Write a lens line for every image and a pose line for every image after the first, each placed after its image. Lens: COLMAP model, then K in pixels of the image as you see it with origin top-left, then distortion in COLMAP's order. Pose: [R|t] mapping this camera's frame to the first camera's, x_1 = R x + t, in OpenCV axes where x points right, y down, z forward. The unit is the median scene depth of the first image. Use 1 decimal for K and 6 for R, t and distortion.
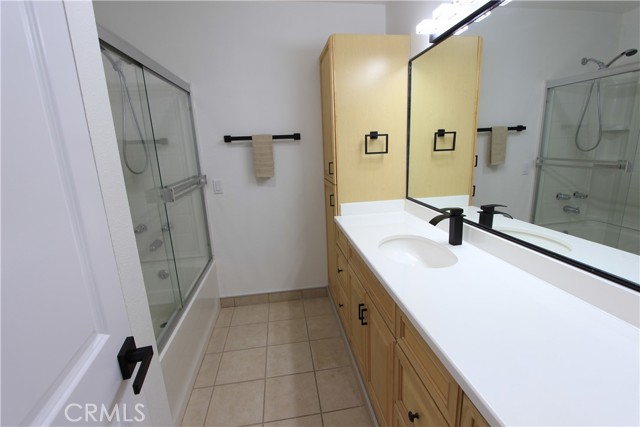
lens RADIAL K [[293.3, 0, 321.5], [0, 293.3, 212.2], [0, 0, 1]] dist [-0.017133, 0.000299]
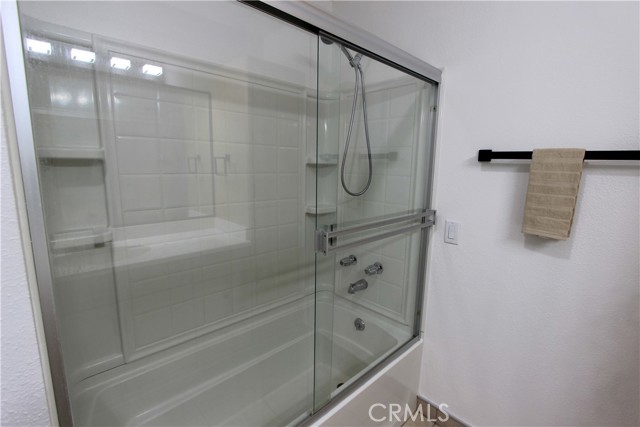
lens RADIAL K [[293.3, 0, 320.0], [0, 293.3, 215.4], [0, 0, 1]] dist [-0.017133, 0.000299]
pose [[0.560620, 0.188146, -0.806416, -0.021671], [-0.224426, 0.971920, 0.070739, -0.105232], [0.797081, 0.141323, 0.587103, 0.425182]]
